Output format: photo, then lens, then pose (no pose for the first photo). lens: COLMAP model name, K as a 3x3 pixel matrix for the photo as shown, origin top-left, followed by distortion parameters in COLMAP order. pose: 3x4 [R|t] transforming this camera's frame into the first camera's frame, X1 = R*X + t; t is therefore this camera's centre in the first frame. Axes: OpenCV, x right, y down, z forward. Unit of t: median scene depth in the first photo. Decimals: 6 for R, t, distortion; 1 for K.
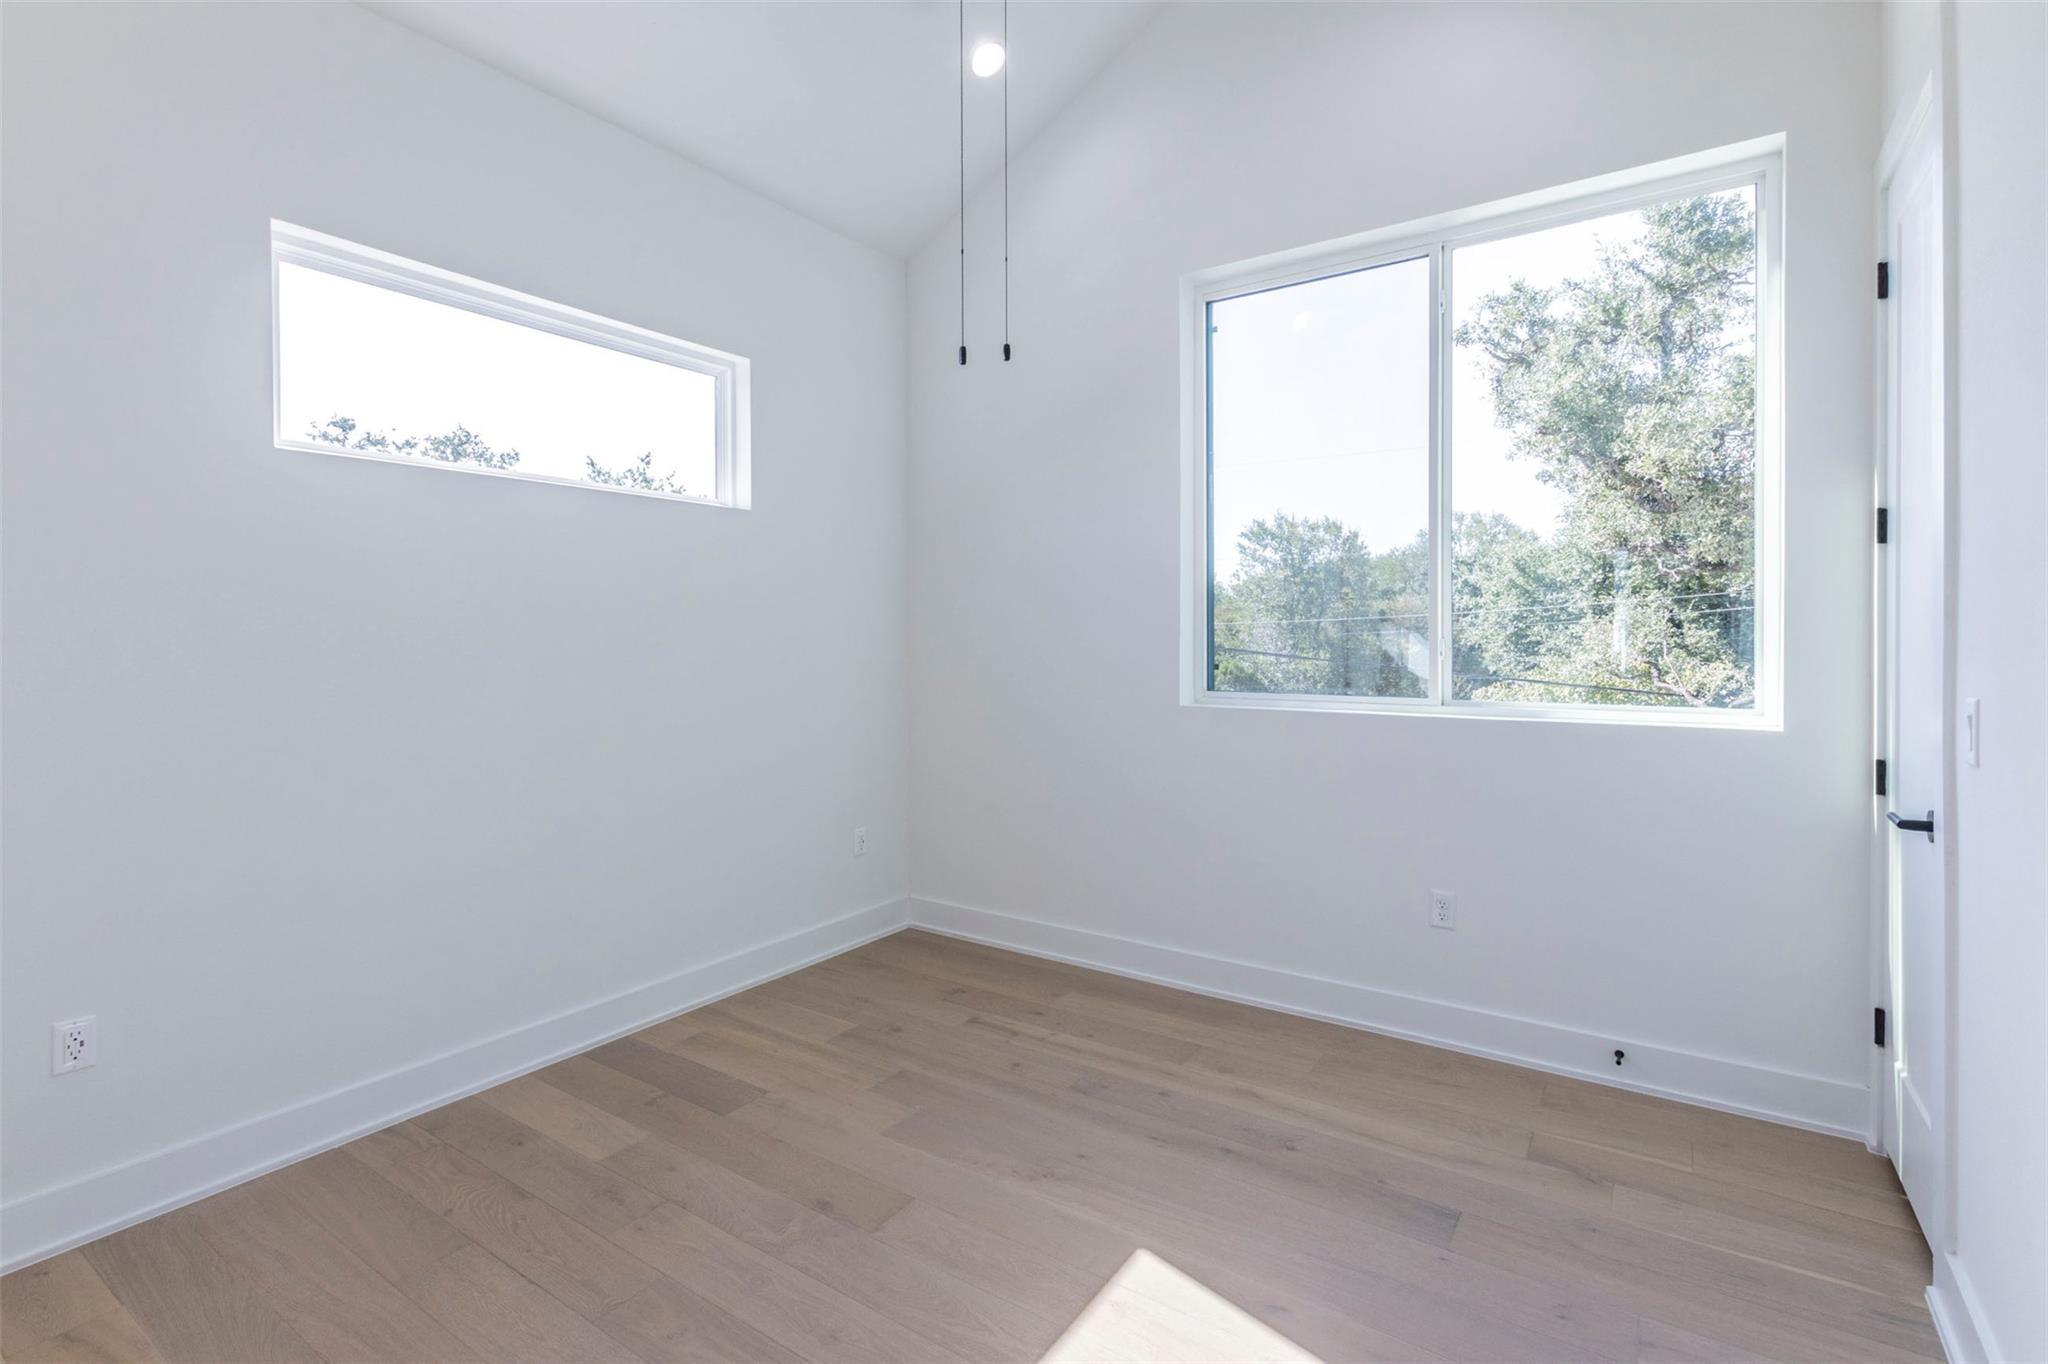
lens RADIAL K [[947.7, 0, 1024.2], [0, 947.7, 638.0], [0, 0, 1]] dist [-0.000159, -0.001024]
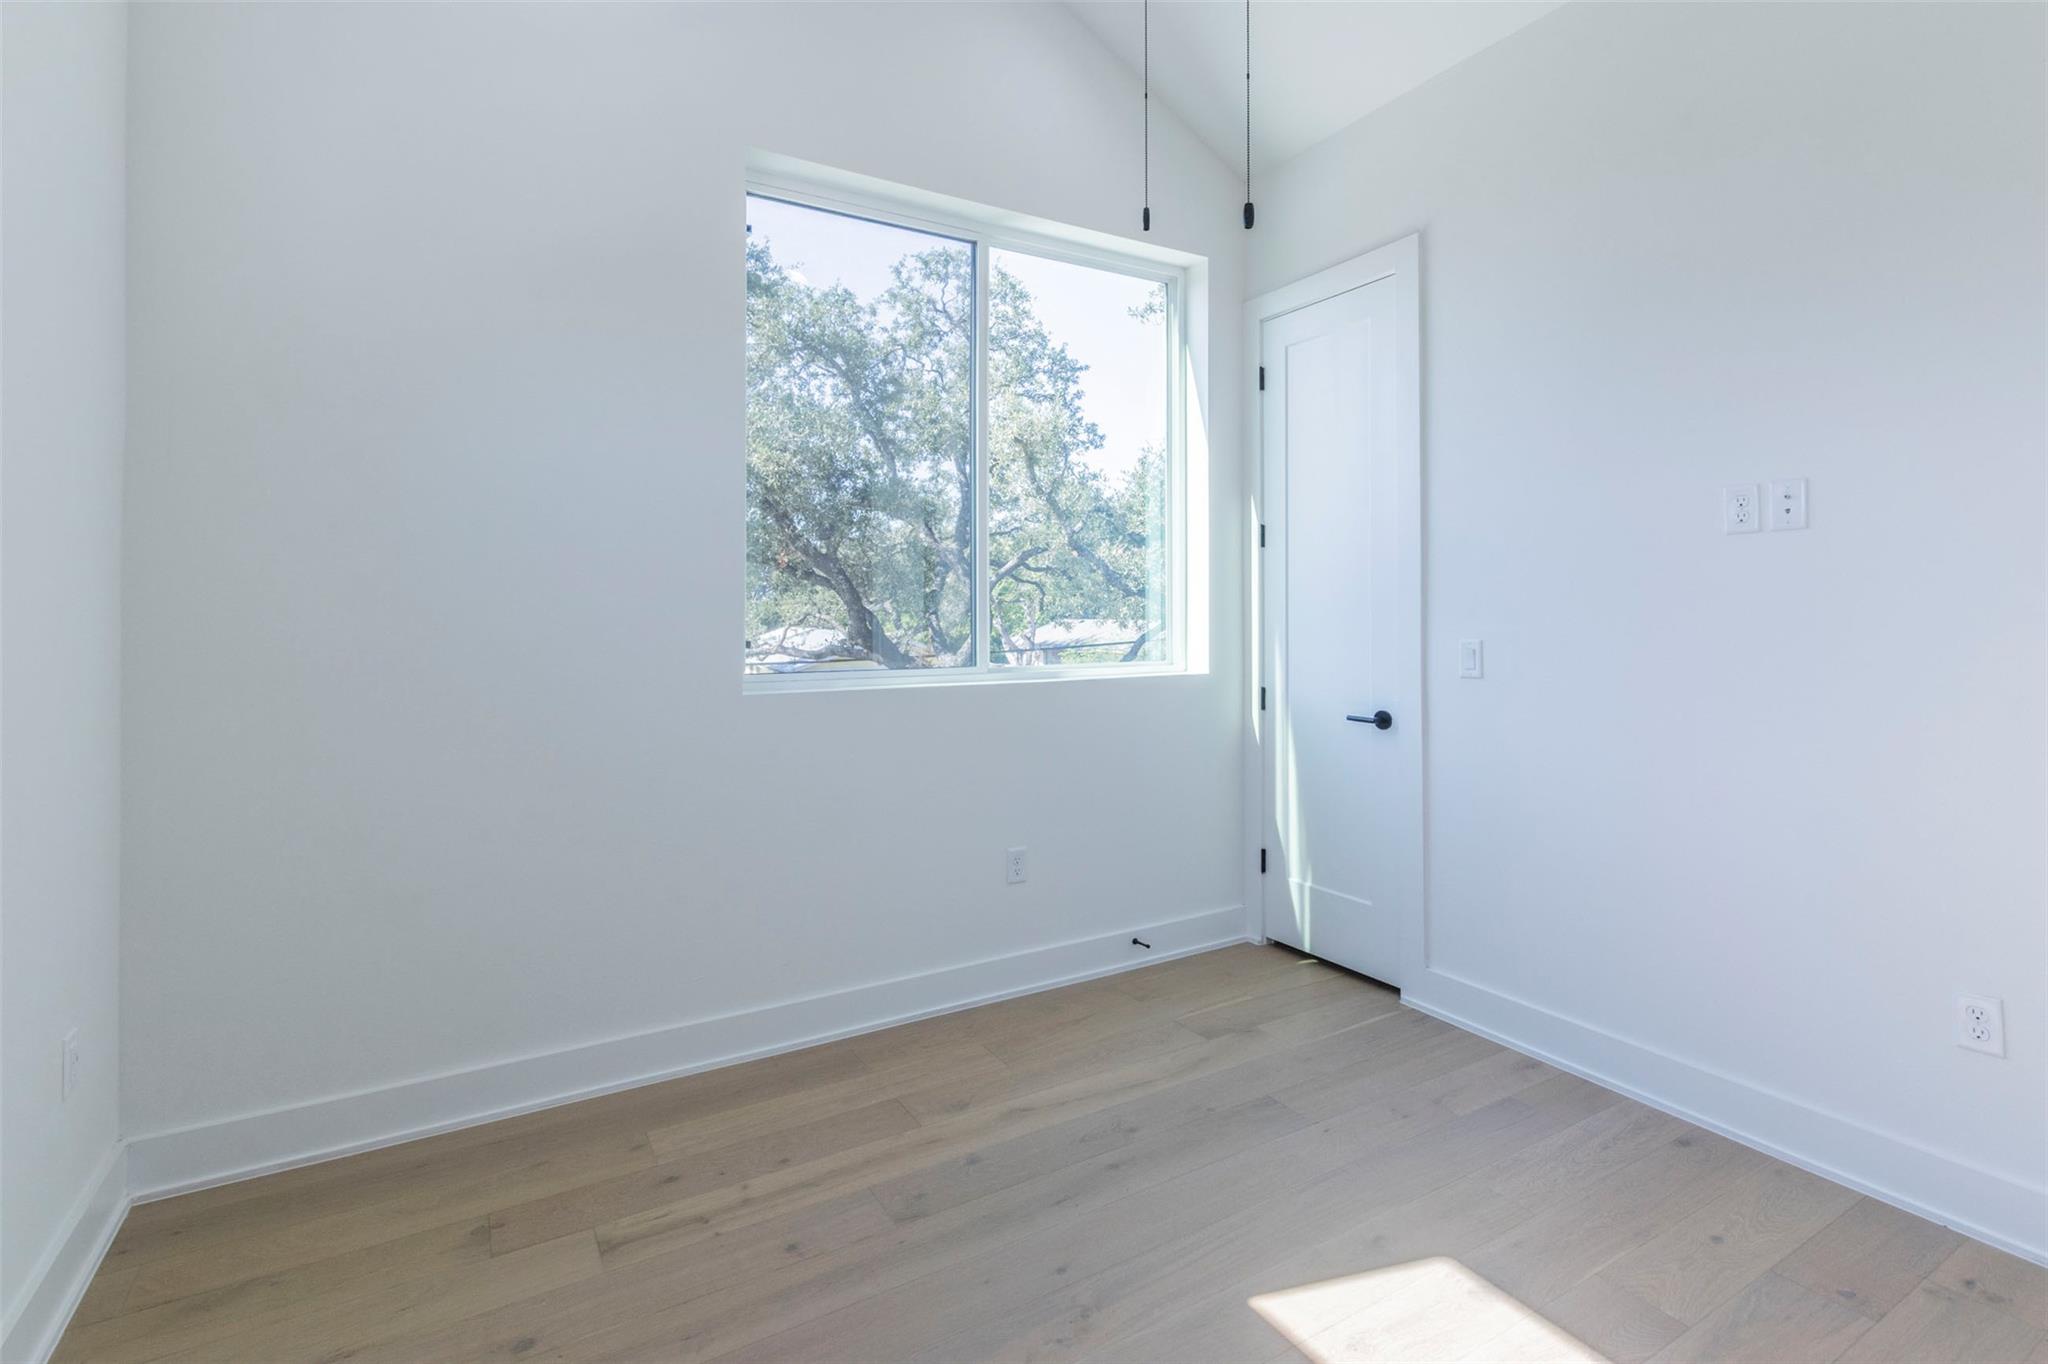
lens RADIAL K [[947.7, 0, 1017.3], [0, 947.7, 608.6], [0, 0, 1]] dist [-0.000159, -0.001024]
pose [[0.423364, 0.007774, 0.905926, -0.547153], [-0.000978, 0.999967, -0.008124, 0.009944], [-0.905959, 0.002553, 0.423358, 0.581652]]
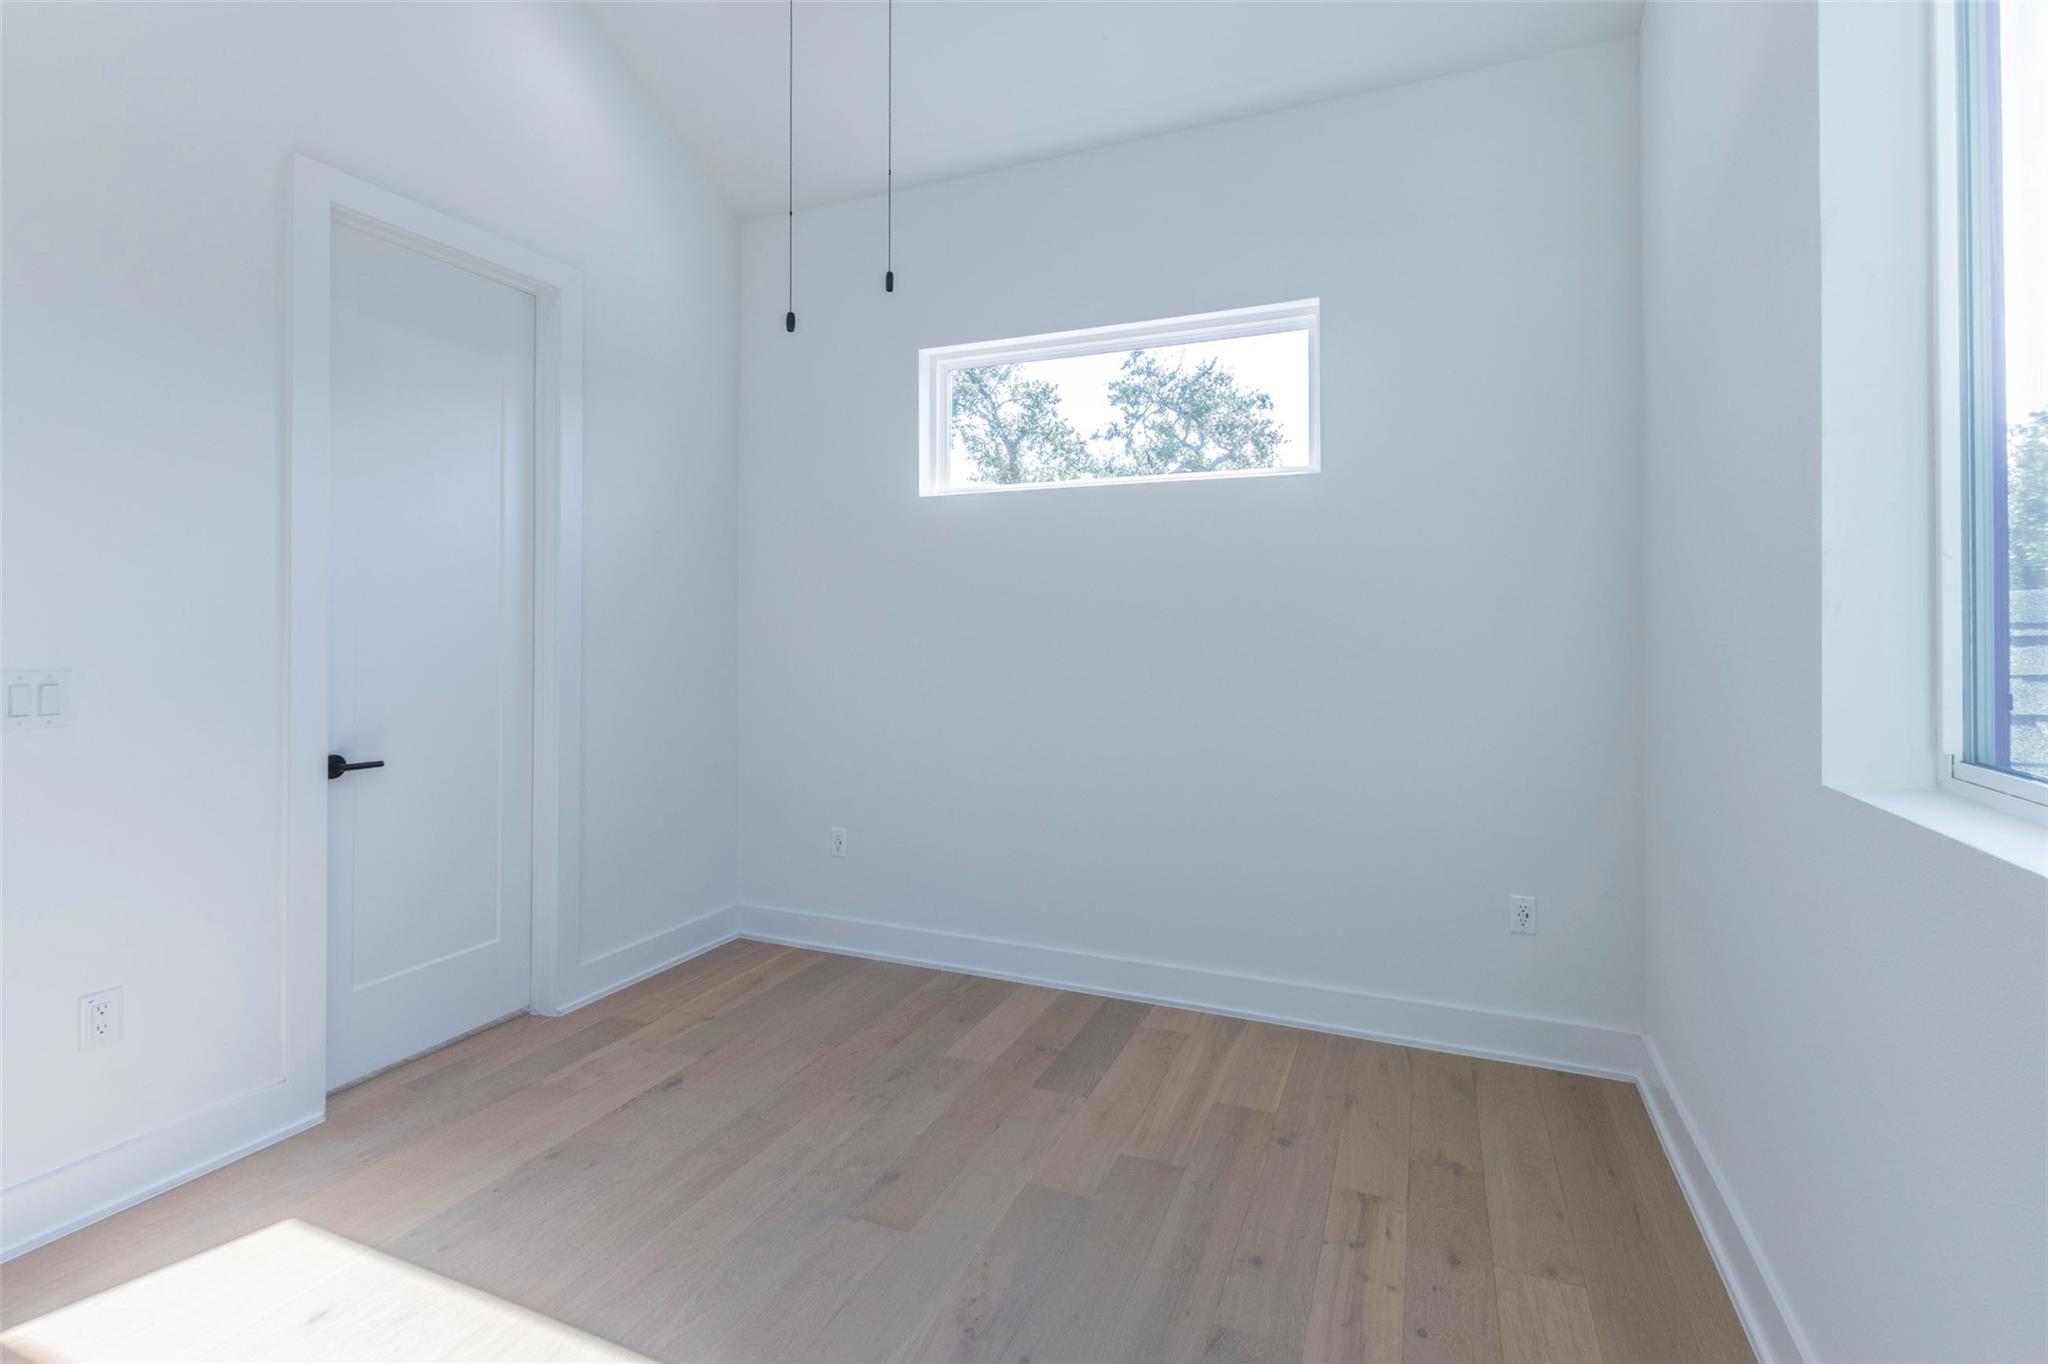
lens RADIAL K [[947.7, 0, 1021.4], [0, 947.7, 621.9], [0, 0, 1]] dist [-0.000159, -0.001024]
pose [[0.195632, 0.004867, -0.980665, 0.617949], [-0.000616, 0.999988, 0.004840, -0.004197], [0.980677, -0.000342, 0.195633, 0.711998]]
